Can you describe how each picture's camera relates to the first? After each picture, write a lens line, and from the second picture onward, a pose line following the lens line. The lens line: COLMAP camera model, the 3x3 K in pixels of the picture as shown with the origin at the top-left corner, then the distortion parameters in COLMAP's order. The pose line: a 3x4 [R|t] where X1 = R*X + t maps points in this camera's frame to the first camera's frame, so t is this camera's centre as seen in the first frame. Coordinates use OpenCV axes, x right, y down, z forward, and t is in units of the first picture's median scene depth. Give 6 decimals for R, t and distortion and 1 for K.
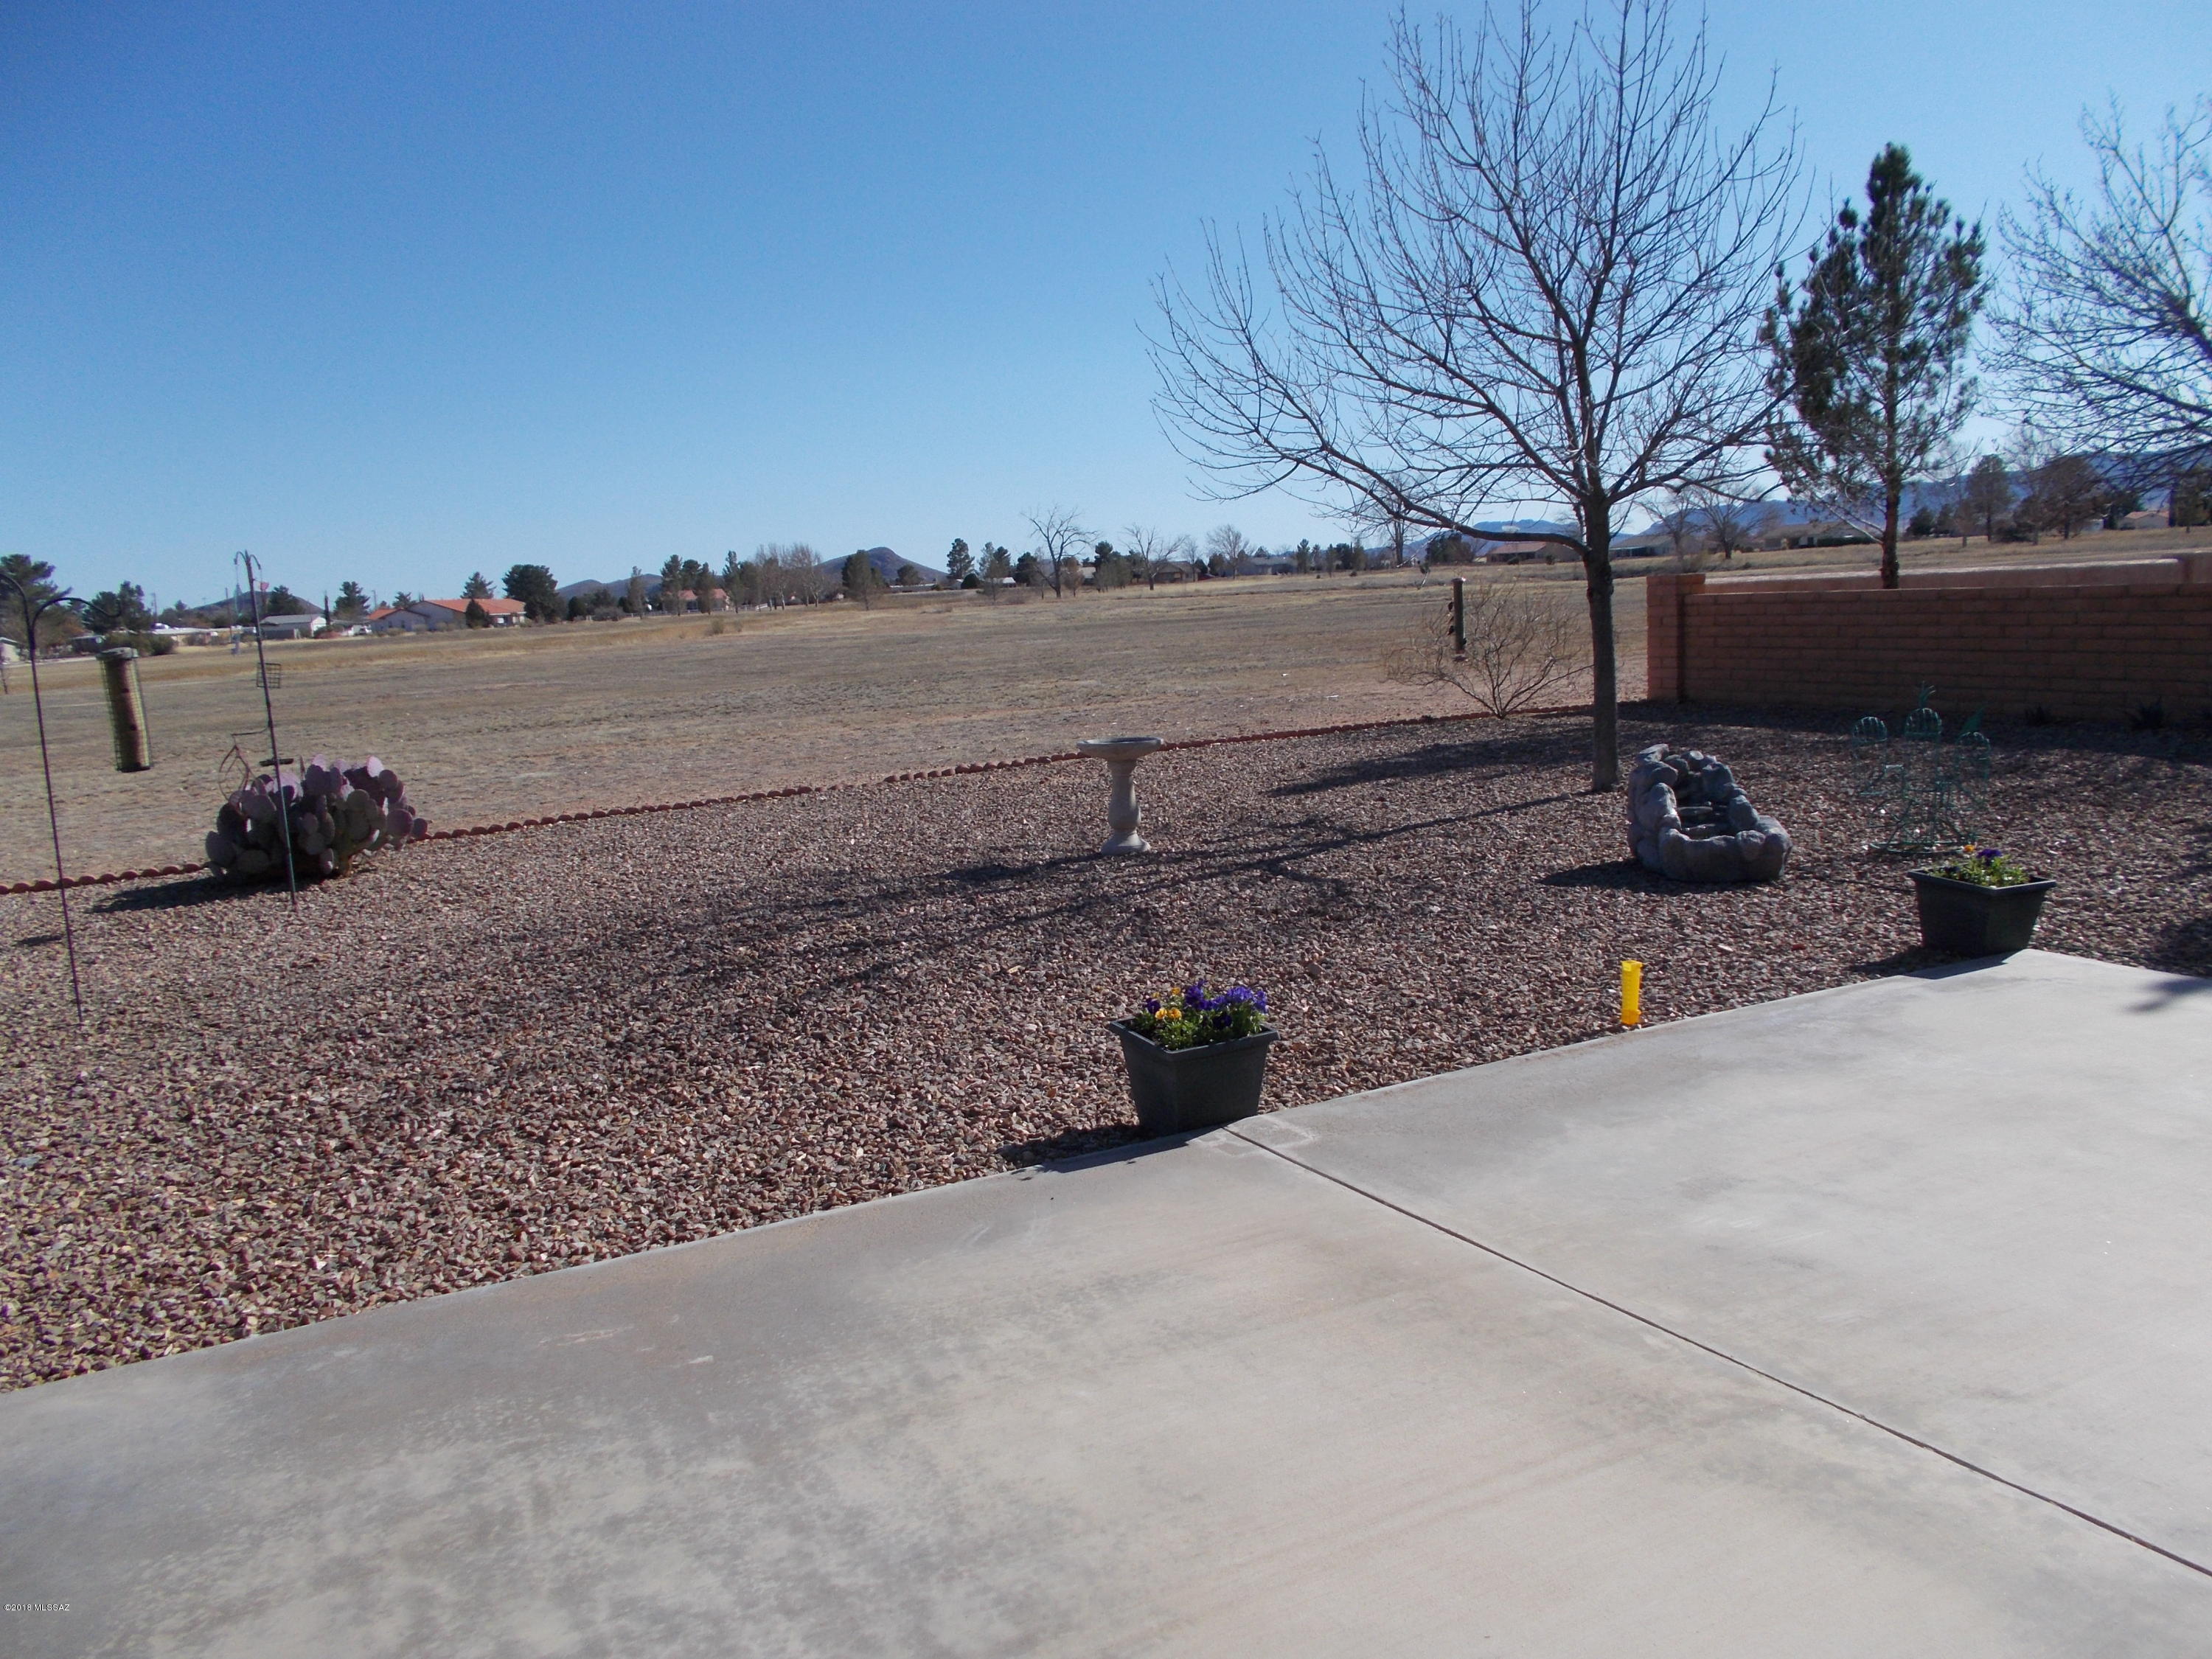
lens RADIAL K [[1713.2, 0, 1110.0], [0, 1713.2, 844.7], [0, 0, 1]] dist [-0.000396, 0.007254]
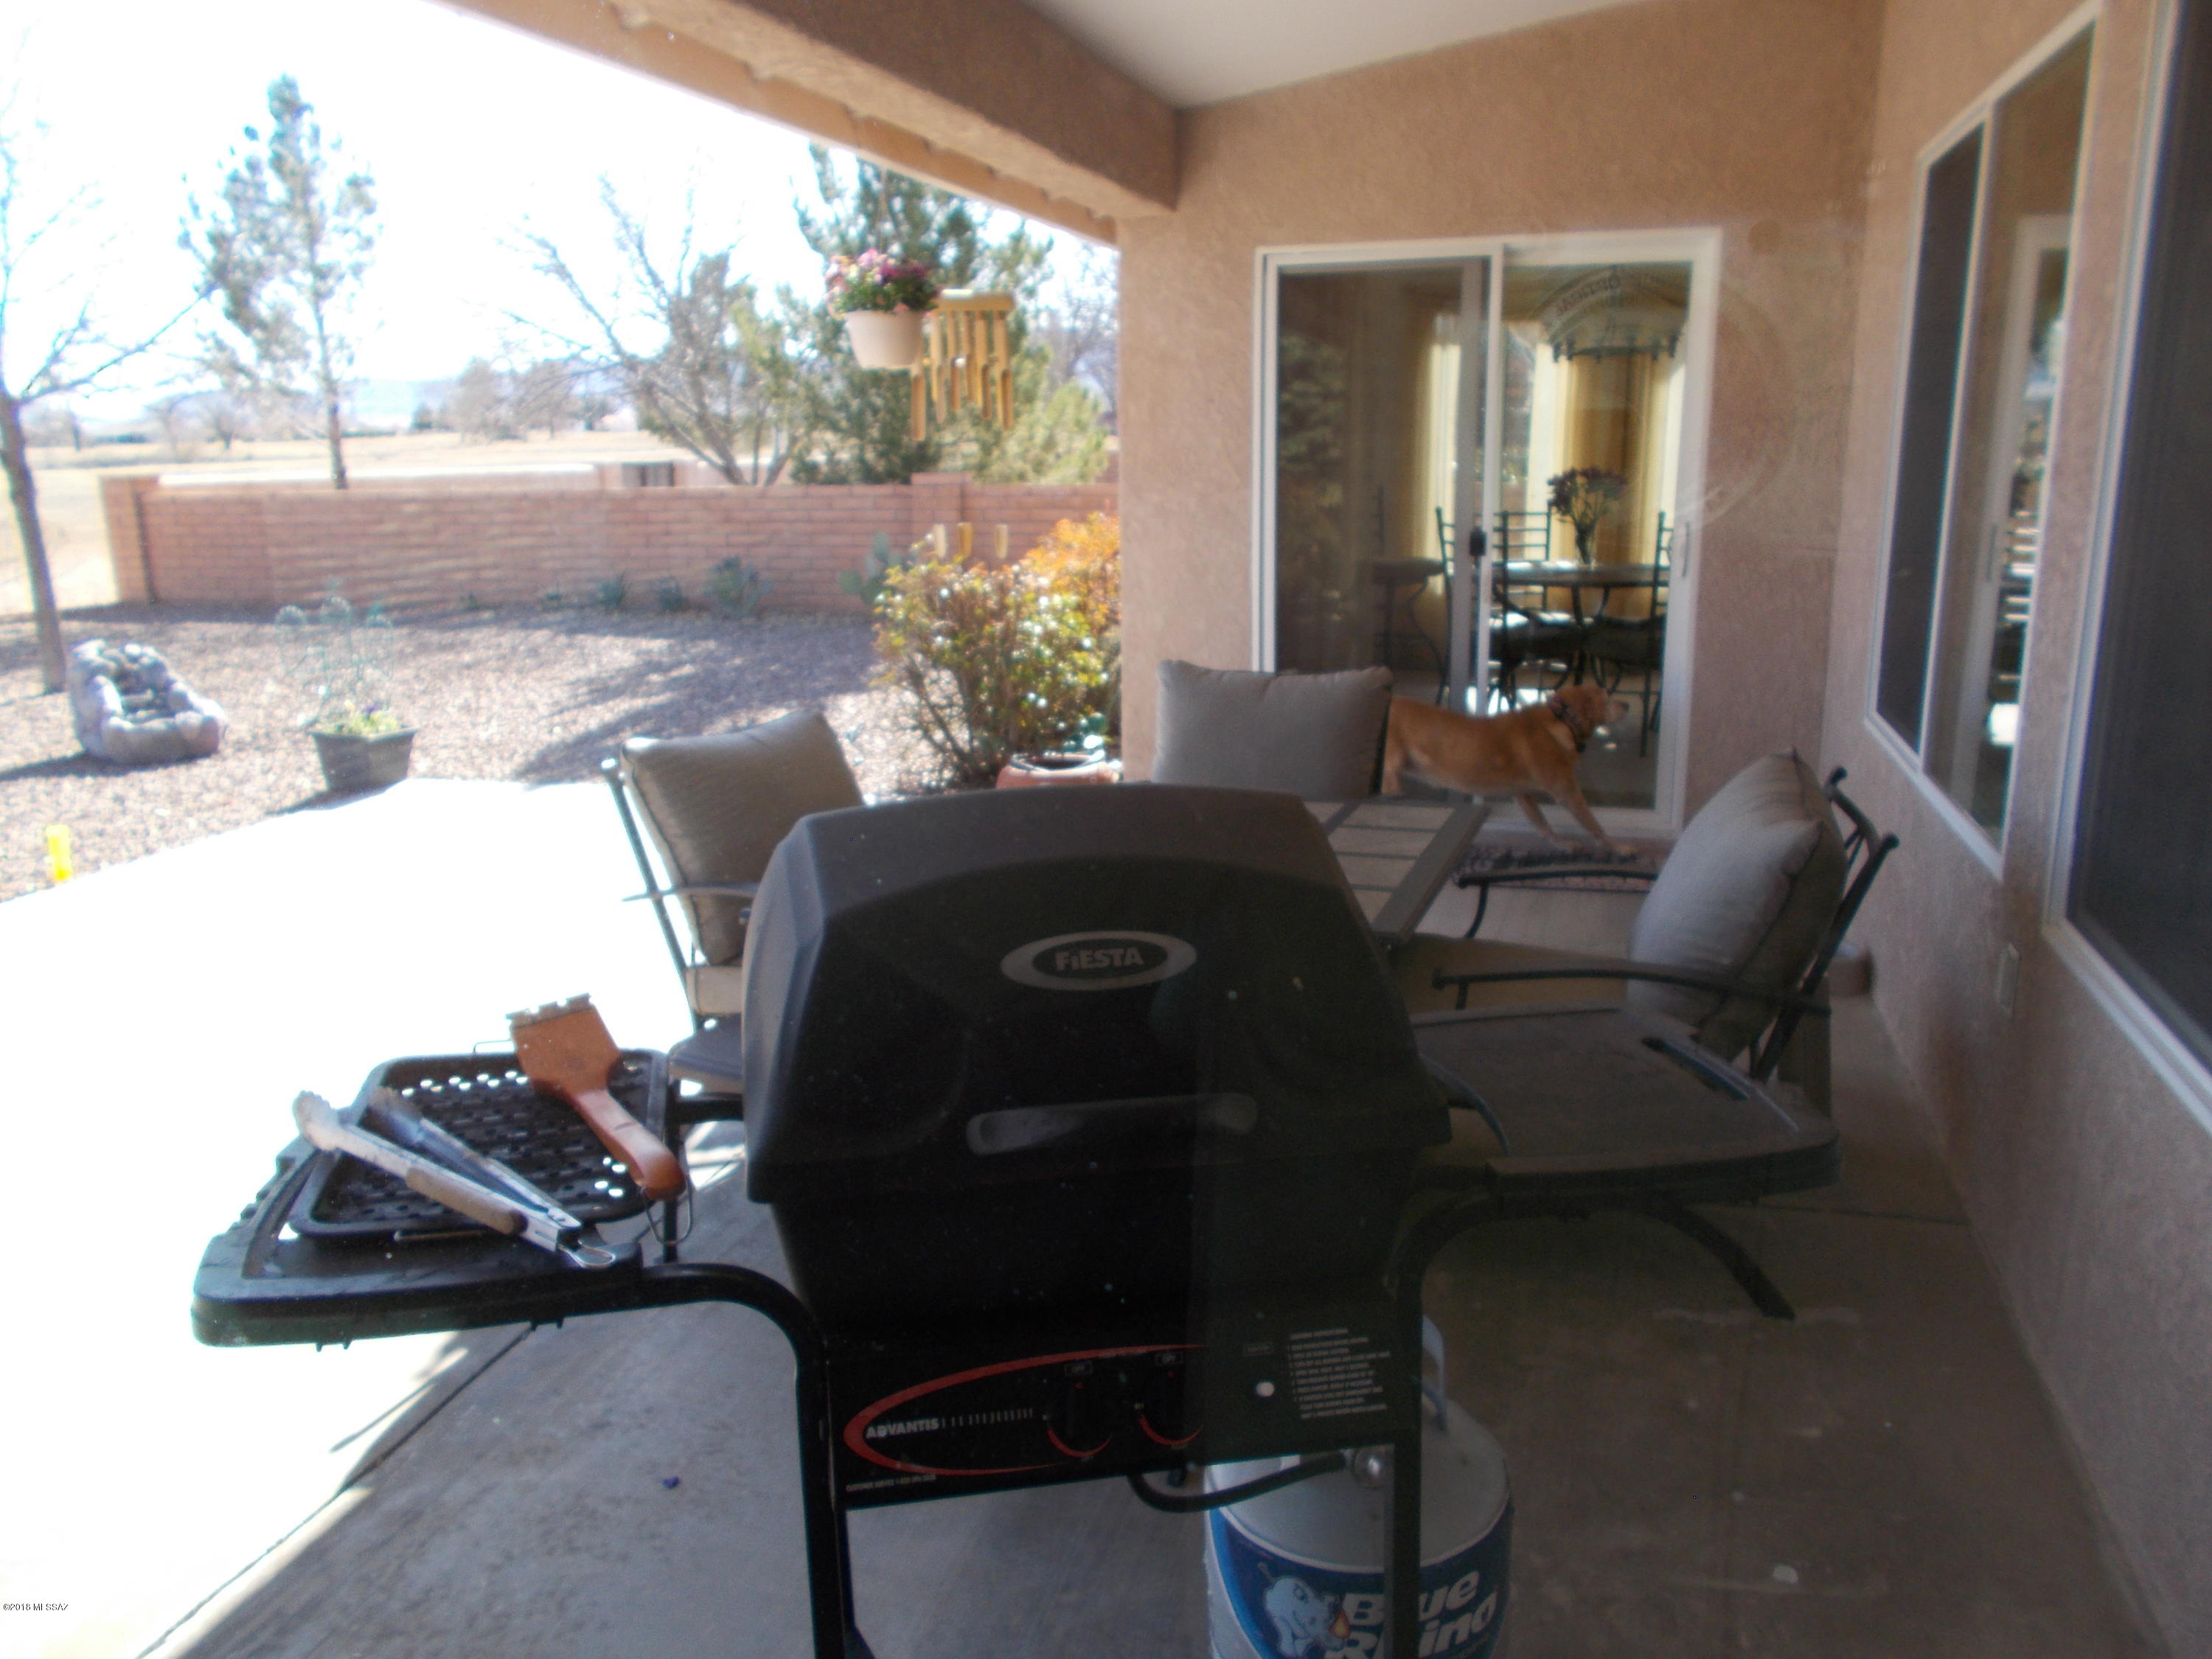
lens RADIAL K [[1713.2, 0, 1110.0], [0, 1713.2, 844.7], [0, 0, 1]] dist [-0.000396, 0.007254]
pose [[0.693685, -0.141098, 0.706324, -0.011403], [0.098169, 0.989995, 0.101352, 0.016841], [-0.713558, -0.000967, 0.700596, -0.168799]]
